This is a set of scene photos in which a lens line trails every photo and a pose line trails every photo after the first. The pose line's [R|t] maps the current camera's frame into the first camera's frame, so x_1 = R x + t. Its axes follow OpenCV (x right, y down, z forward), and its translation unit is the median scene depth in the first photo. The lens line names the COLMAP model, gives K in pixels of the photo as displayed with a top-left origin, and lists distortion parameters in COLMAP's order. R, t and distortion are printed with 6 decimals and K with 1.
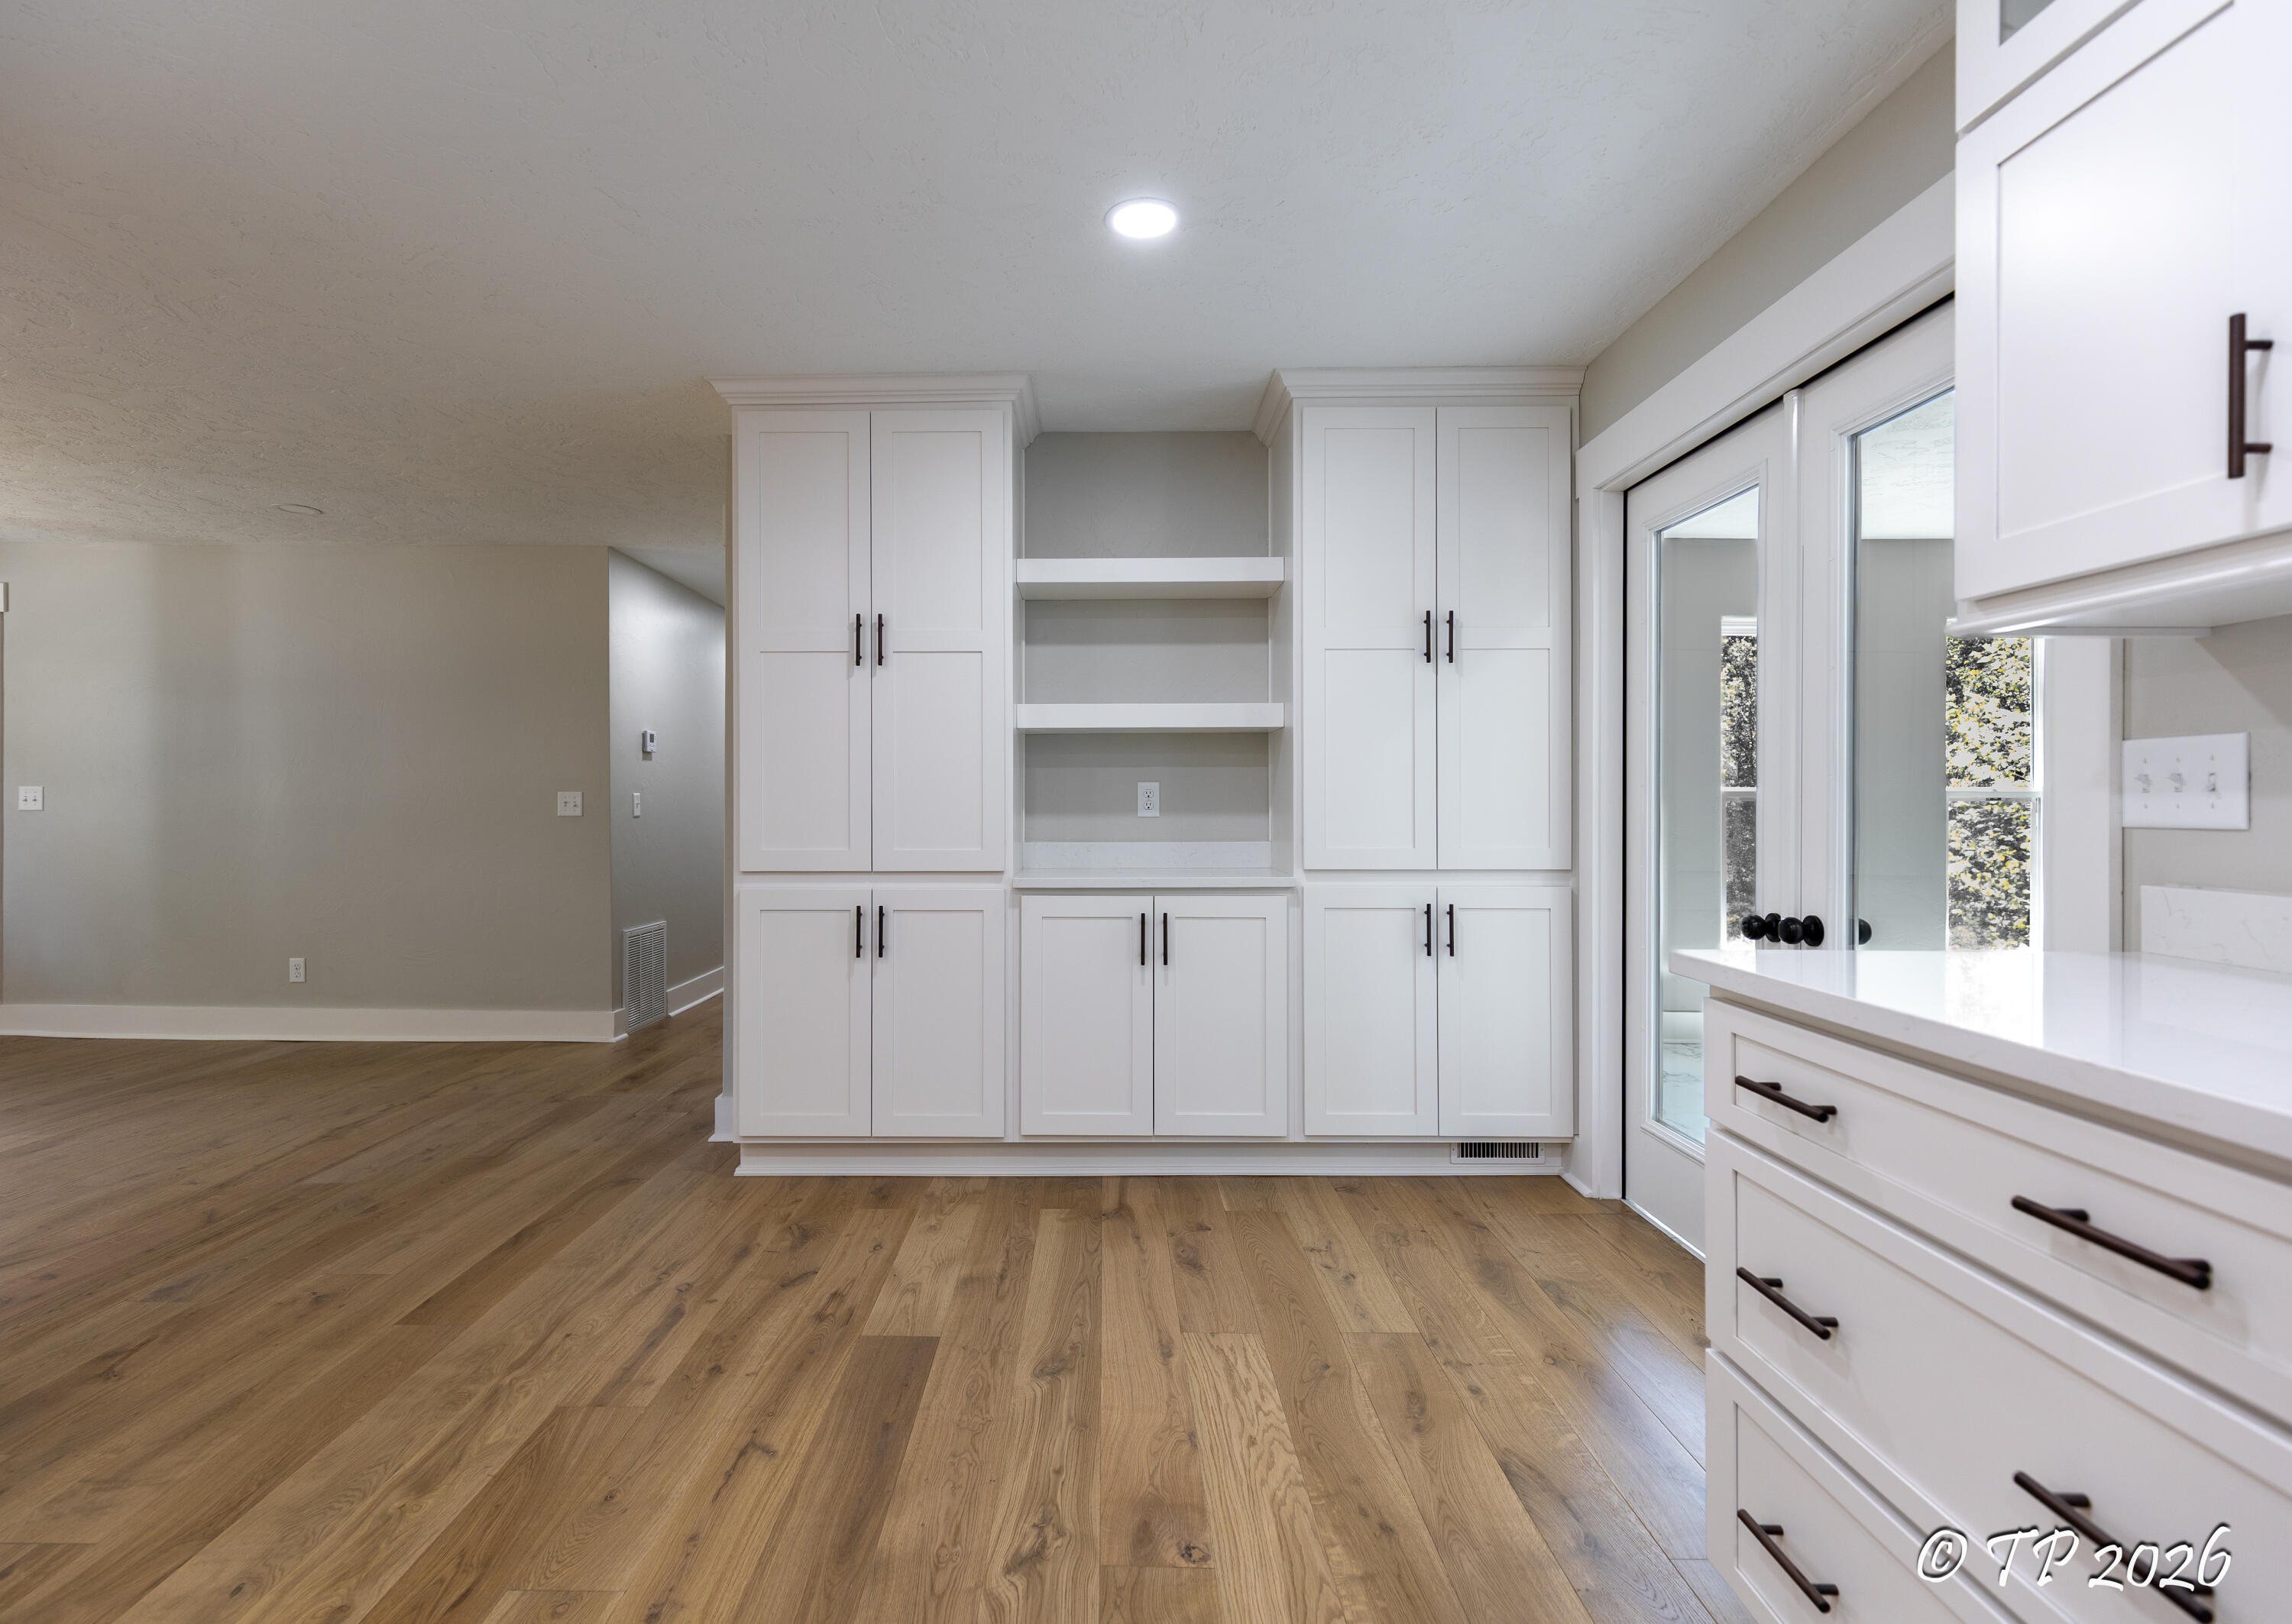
lens RADIAL K [[1116.1, 0, 1093.9], [0, 1116.1, 787.4], [0, 0, 1]] dist [0.002845, -0.000542]
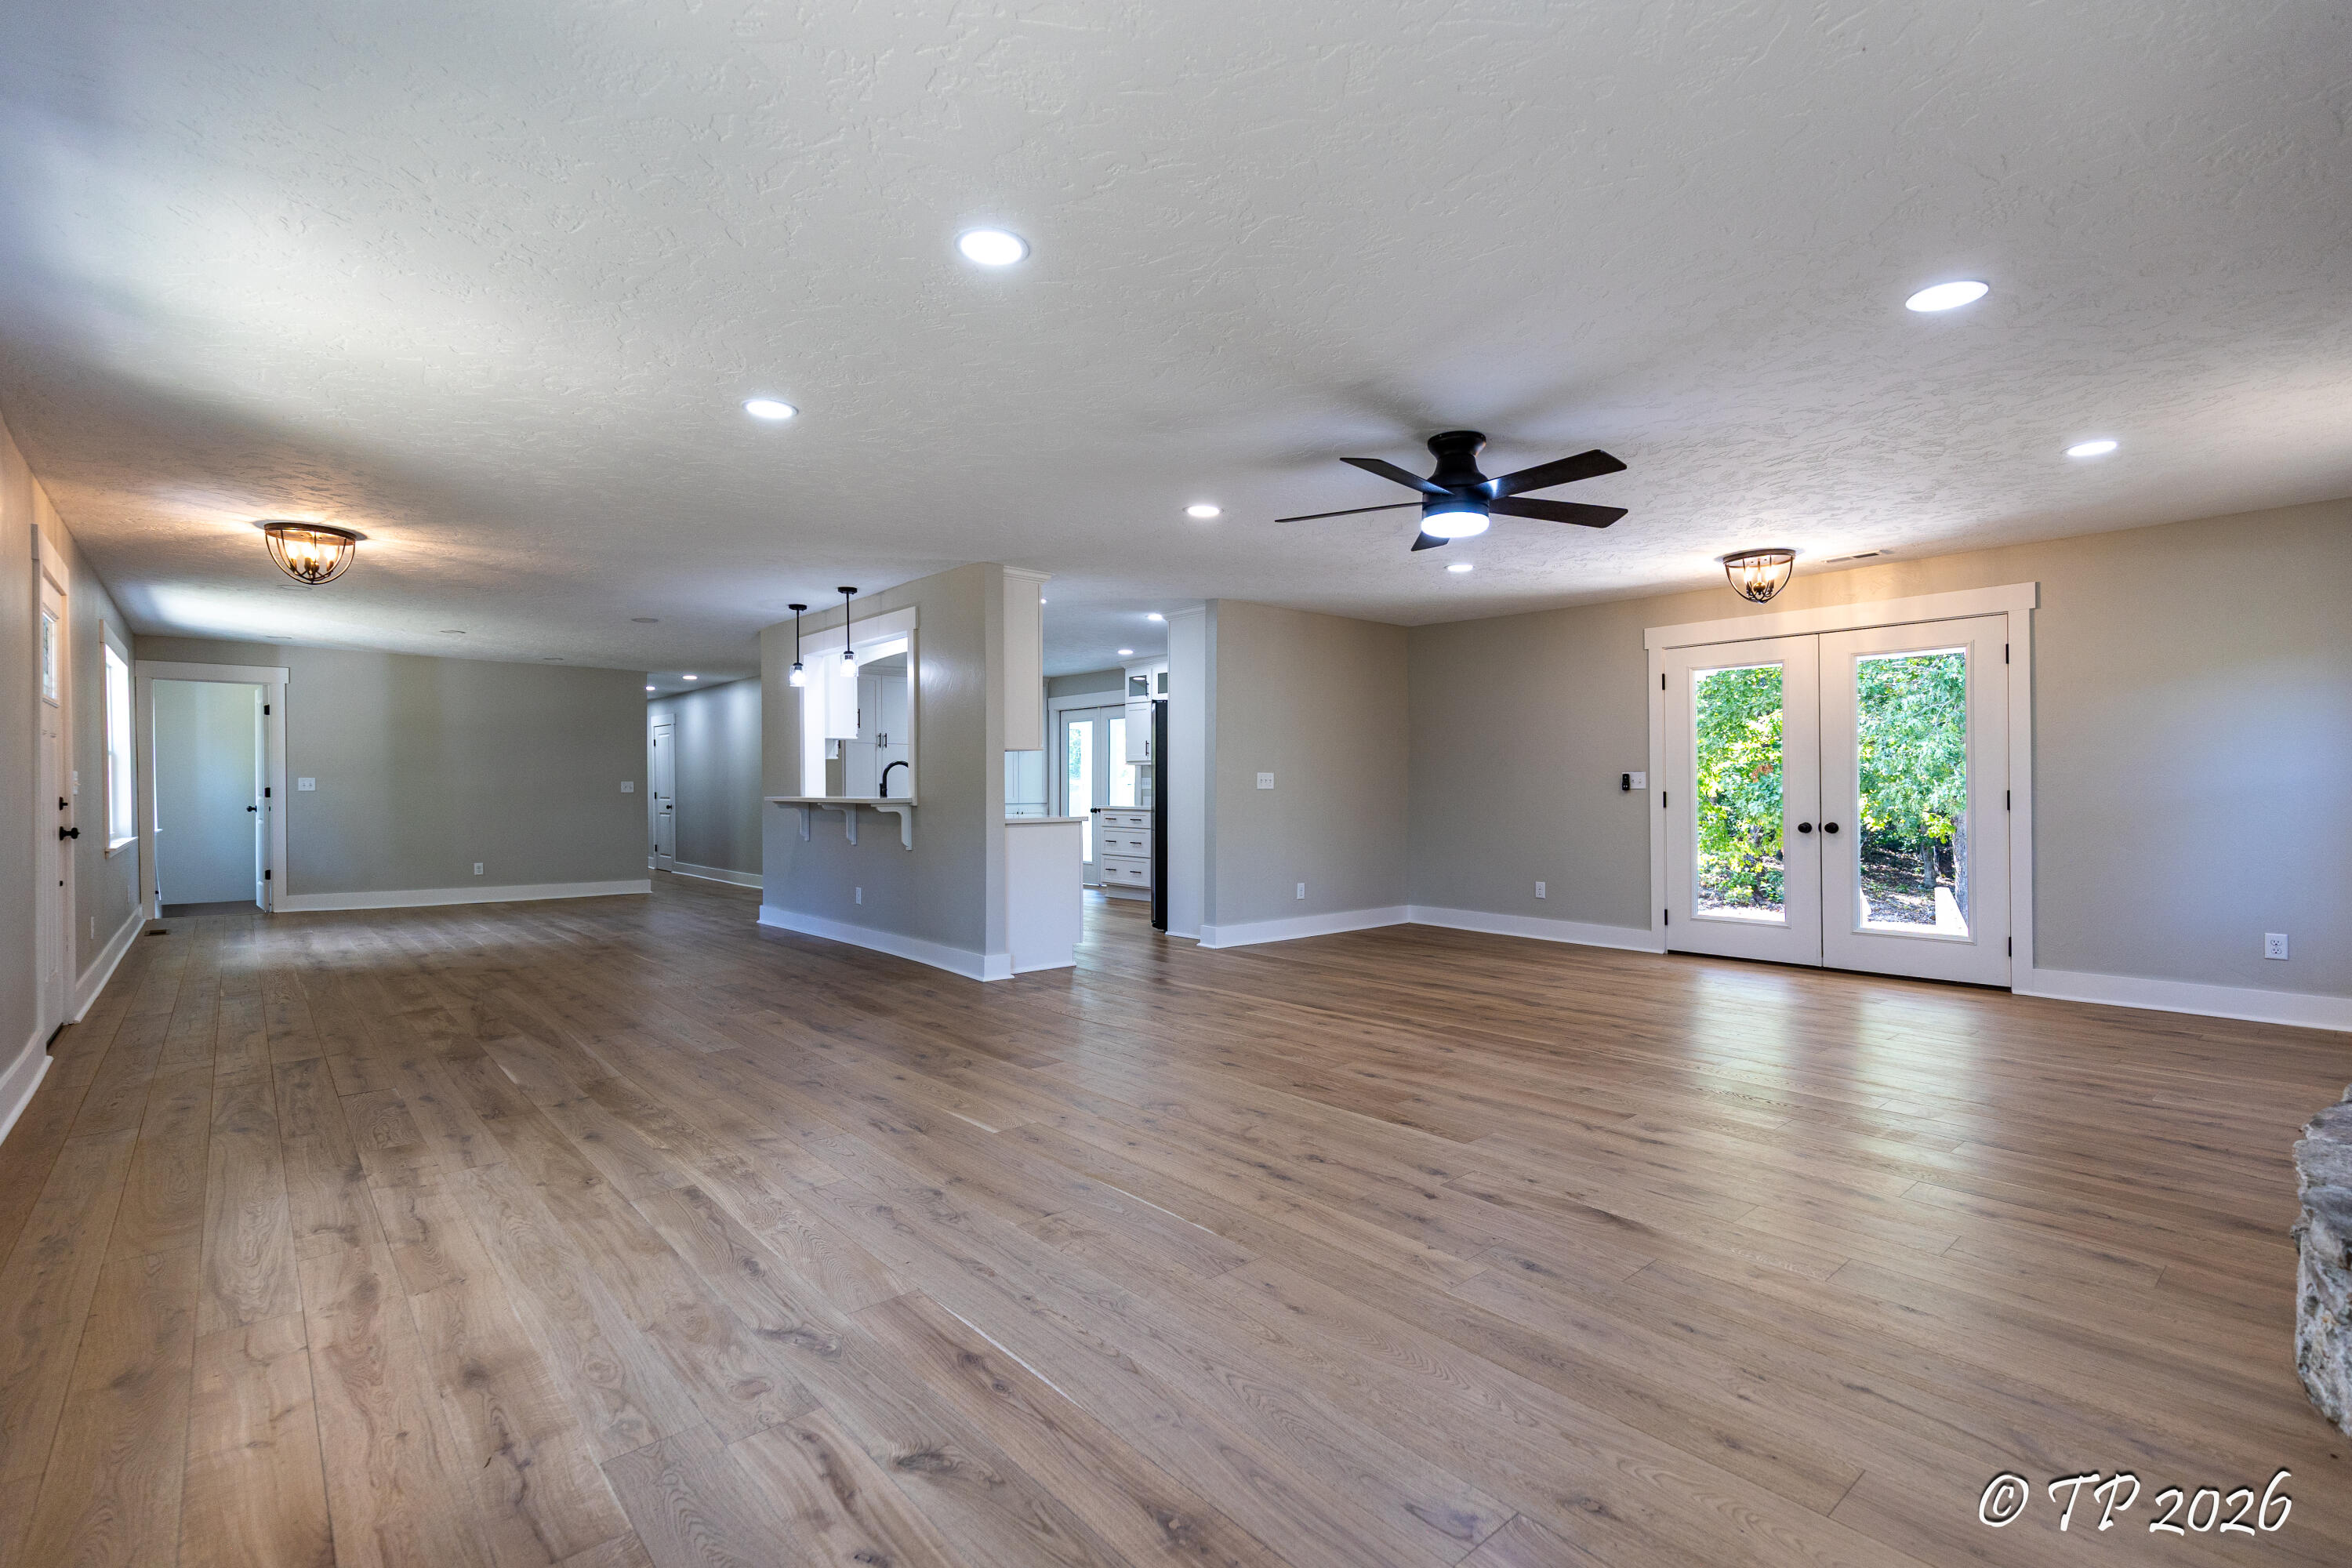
lens RADIAL K [[1066.9, 0, 1188.6], [0, 1066.9, 785.7], [0, 0, 1]] dist [0.013358, -0.003135]
pose [[0.745219, 0.000733, 0.666820, -2.433020], [-0.006533, 0.999959, 0.006201, -0.020683], [-0.666788, -0.008977, 0.745193, -3.042425]]
